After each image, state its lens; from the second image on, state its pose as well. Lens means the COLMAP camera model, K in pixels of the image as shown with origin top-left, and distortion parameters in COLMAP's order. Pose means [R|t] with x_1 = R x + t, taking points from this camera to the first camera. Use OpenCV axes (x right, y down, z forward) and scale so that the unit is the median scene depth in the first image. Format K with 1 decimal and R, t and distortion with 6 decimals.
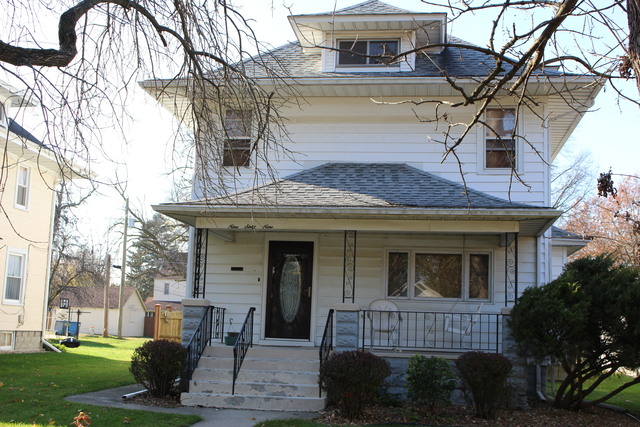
lens RADIAL K [[821.0, 0, 320.0], [0, 821.0, 213.5], [0, 0, 1]] dist [-0.020500, -0.024919]
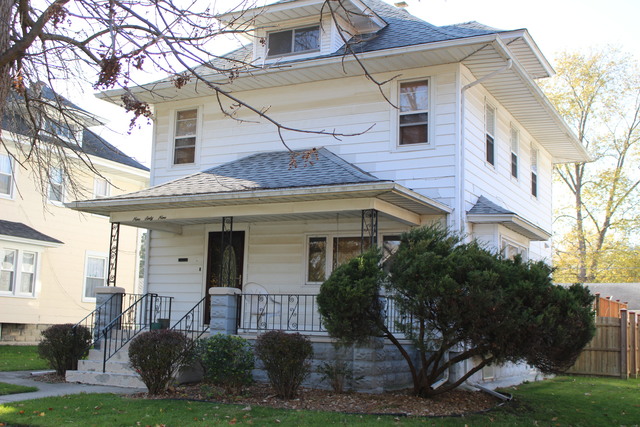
lens RADIAL K [[814.9, 0, 320.0], [0, 814.9, 213.5], [0, 0, 1]] dist [-0.114422, -0.002274]
pose [[0.944097, -0.053818, -0.325244, 0.418806], [0.051743, 0.998547, -0.015033, 0.033465], [0.325581, -0.002636, 0.945511, 0.071266]]
